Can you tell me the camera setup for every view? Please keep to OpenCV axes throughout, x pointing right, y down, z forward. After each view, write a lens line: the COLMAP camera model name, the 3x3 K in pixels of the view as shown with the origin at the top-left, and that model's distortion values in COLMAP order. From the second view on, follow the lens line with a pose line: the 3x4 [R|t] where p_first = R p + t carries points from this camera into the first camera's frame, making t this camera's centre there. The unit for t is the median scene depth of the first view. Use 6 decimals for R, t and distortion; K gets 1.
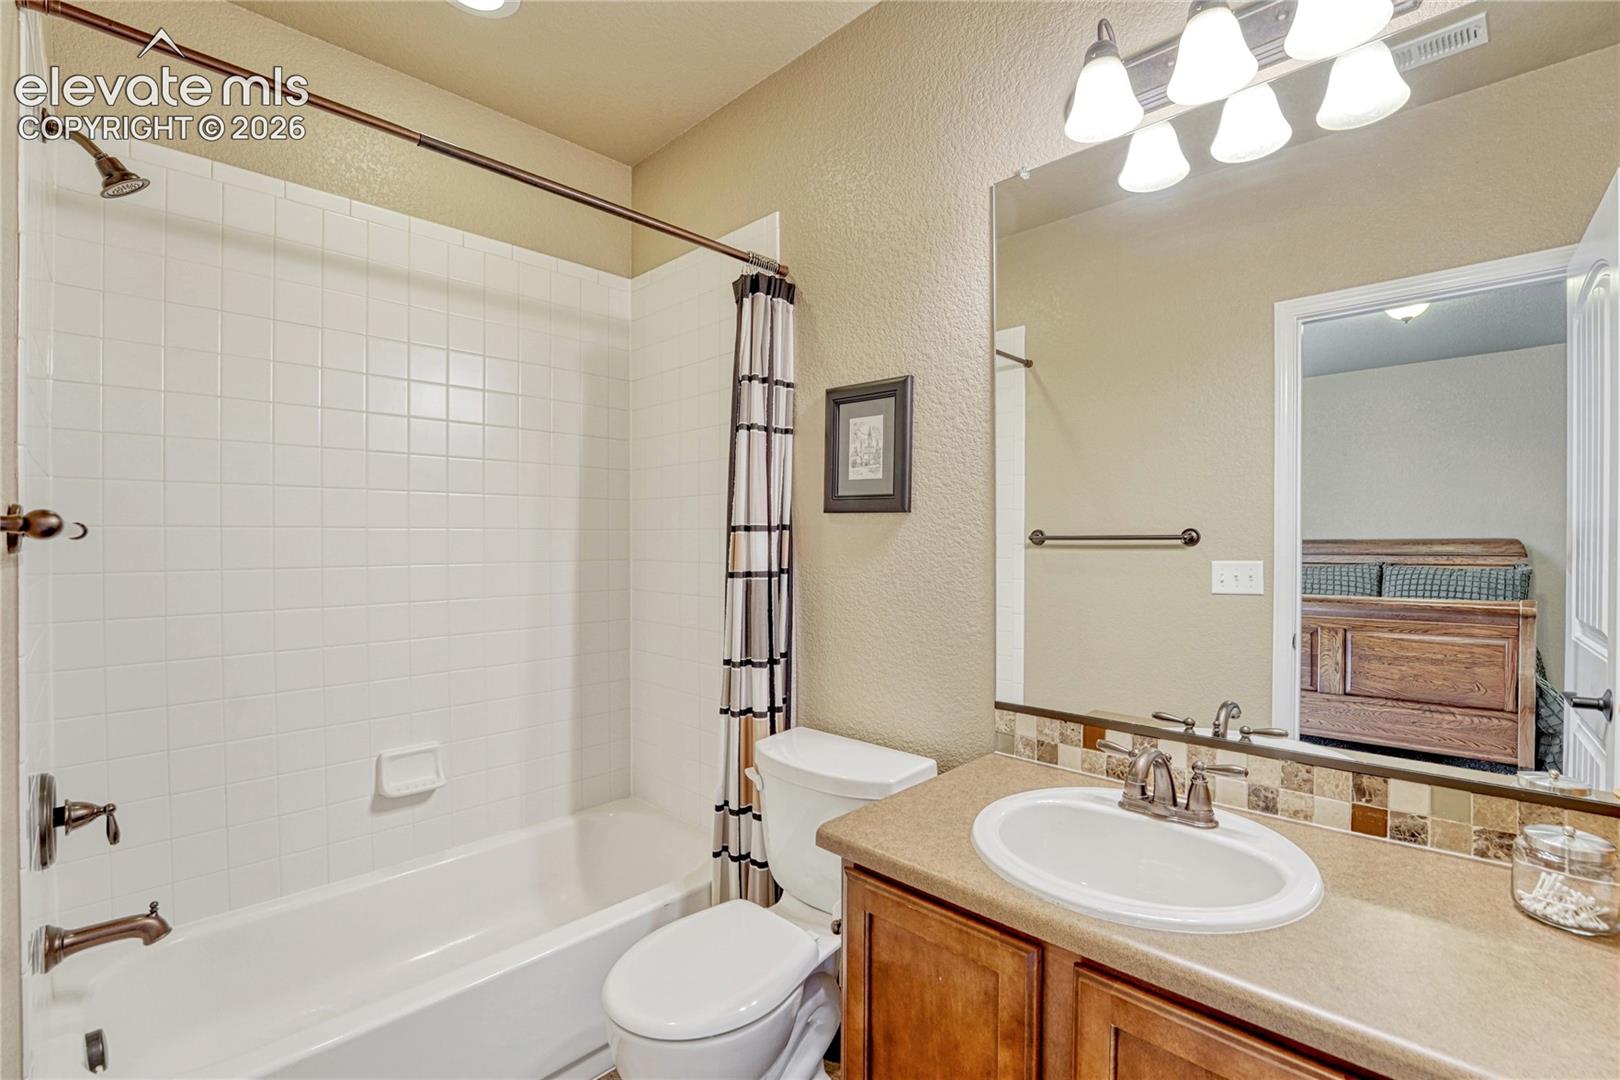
lens RADIAL K [[684.3, 0, 809.1], [0, 684.3, 530.0], [0, 0, 1]] dist [-0.001739, -0.000248]
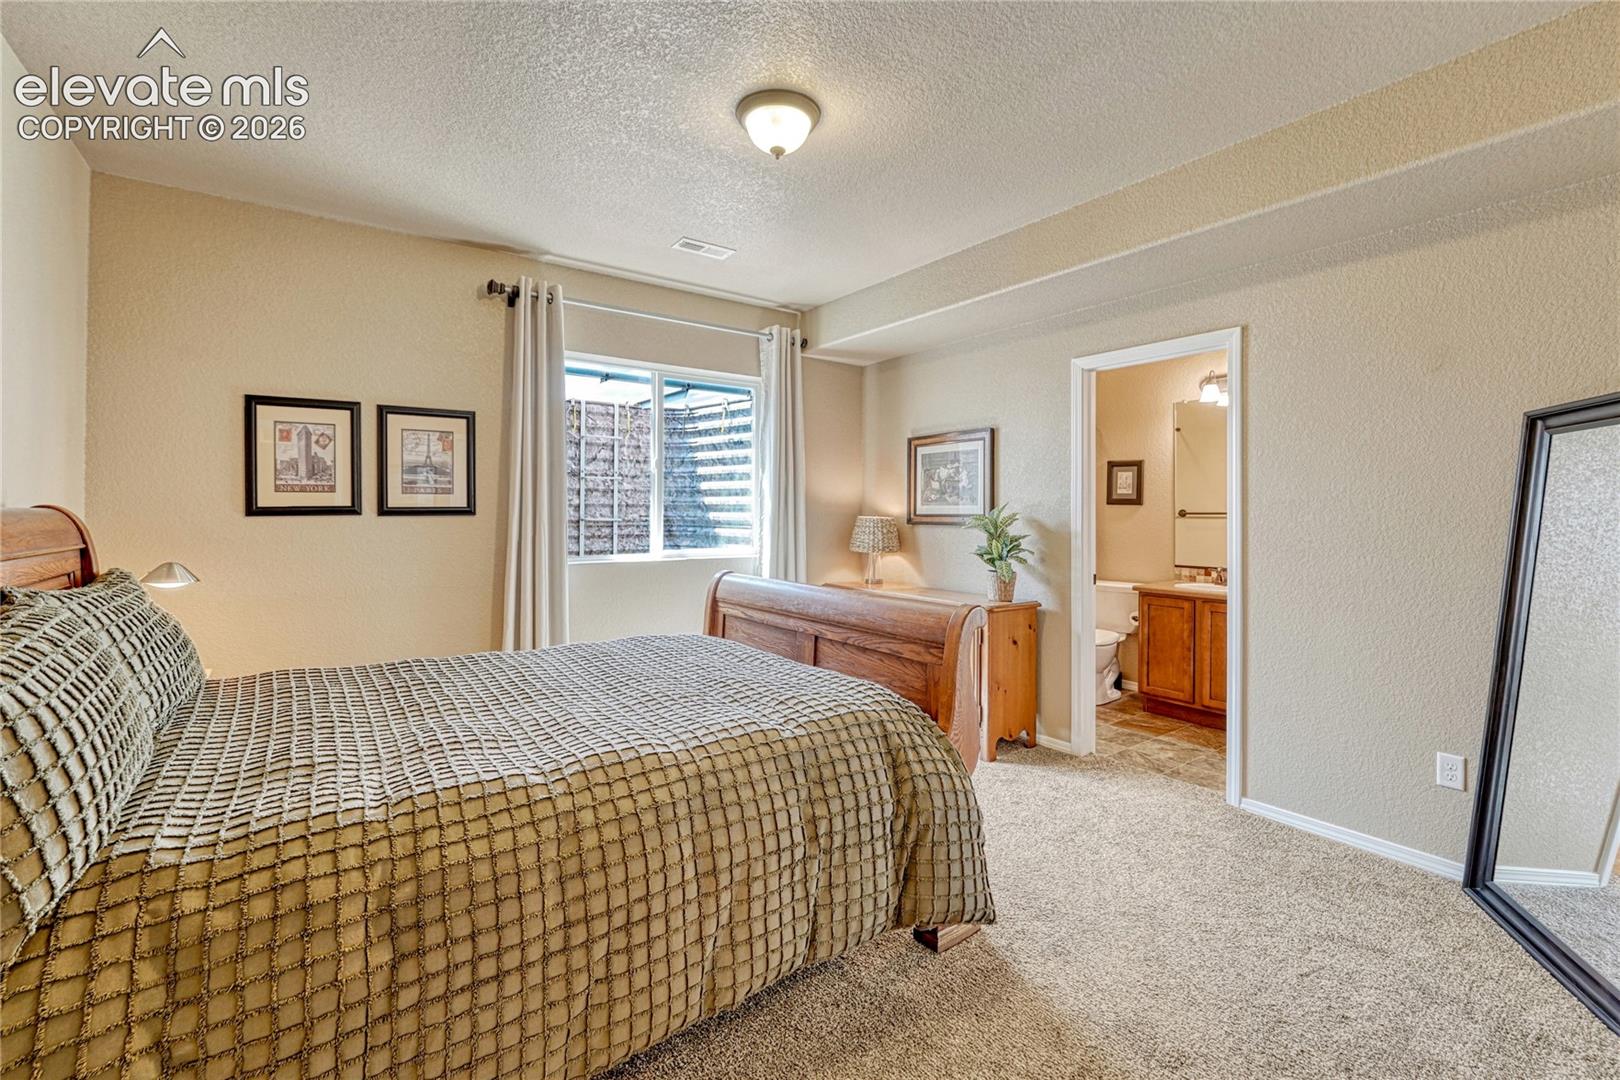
lens RADIAL K [[684.3, 0, 809.1], [0, 684.3, 530.0], [0, 0, 1]] dist [-0.001739, -0.000248]
pose [[0.988933, -0.011657, -0.147907, -0.854952], [0.016806, 0.999294, 0.033608, -0.041161], [0.147411, -0.035722, 0.988430, -2.177348]]
